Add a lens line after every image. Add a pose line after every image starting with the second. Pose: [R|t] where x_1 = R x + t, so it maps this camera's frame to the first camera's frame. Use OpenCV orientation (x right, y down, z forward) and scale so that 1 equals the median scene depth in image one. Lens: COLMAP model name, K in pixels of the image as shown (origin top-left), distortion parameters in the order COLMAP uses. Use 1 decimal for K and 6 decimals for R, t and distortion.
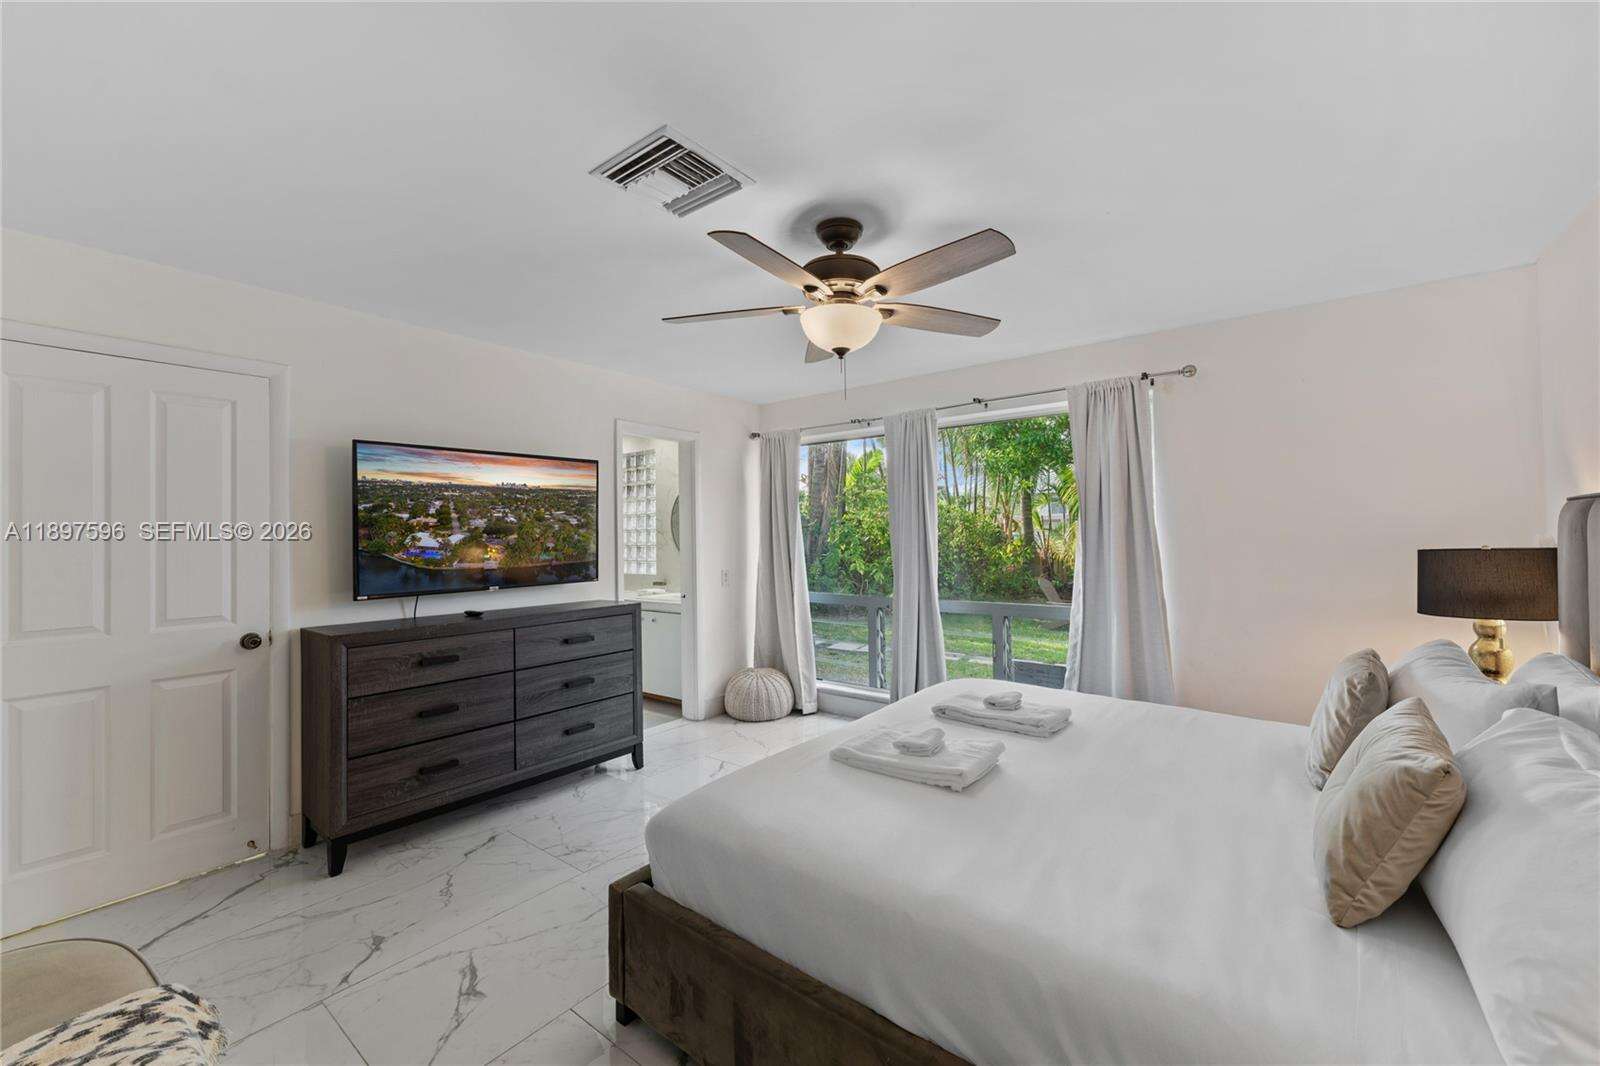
lens RADIAL K [[650.0, 0, 791.7], [0, 650.0, 526.7], [0, 0, 1]] dist [0.000441, 0.000071]
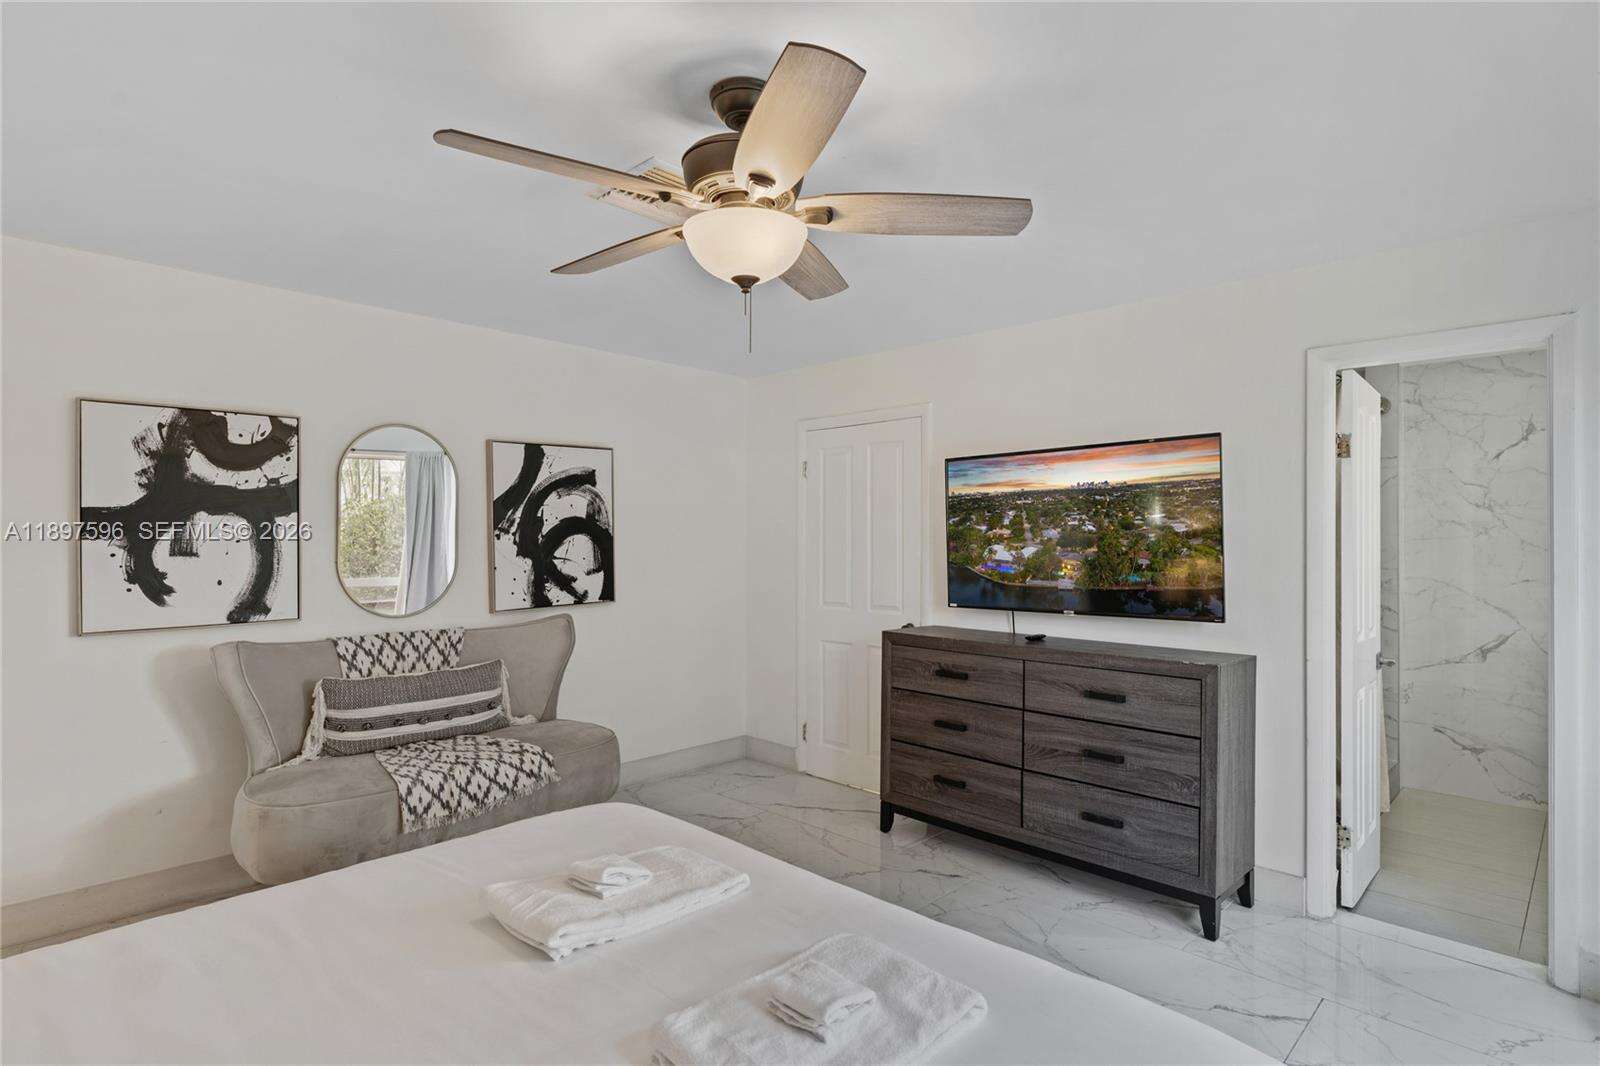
lens RADIAL K [[829.3, 0, 839.0], [0, 829.3, 554.1], [0, 0, 1]] dist [-0.000575, 0.000020]
pose [[-0.118280, 0.012047, -0.992907, 0.656144], [0.011119, 0.999880, 0.010807, 0.006514], [0.992918, -0.009762, -0.118400, 0.887265]]
